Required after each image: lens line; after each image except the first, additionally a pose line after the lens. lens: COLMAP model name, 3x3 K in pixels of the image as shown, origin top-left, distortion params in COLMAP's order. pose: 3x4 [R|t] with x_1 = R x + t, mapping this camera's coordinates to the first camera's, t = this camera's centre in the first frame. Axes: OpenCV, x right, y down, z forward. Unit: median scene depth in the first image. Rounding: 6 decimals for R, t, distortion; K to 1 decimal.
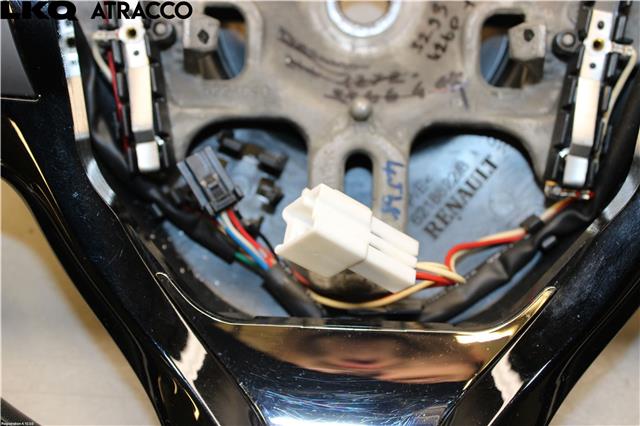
lens RADIAL K [[966.4, 0, 320.0], [0, 966.4, 213.0], [0, 0, 1]] dist [-0.022176, -0.031572]
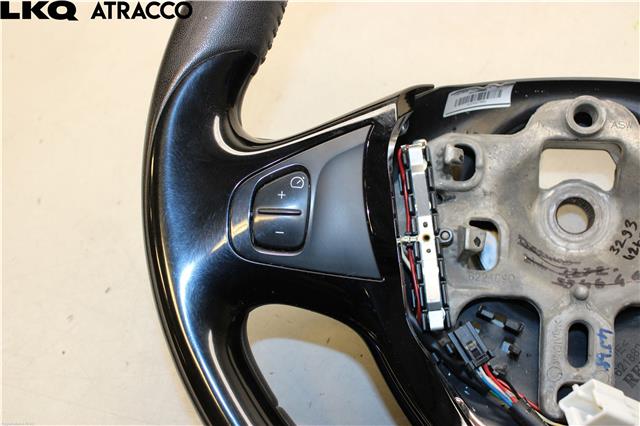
lens RADIAL K [[804.2, 0, 320.0], [0, 804.2, 213.0], [0, 0, 1]] dist [-0.054546, 0.010243]
pose [[0.985700, 0.015632, -0.167782, -0.140832], [-0.048173, 0.980274, -0.191680, 0.023836], [0.161476, 0.197022, 0.967010, -0.241505]]
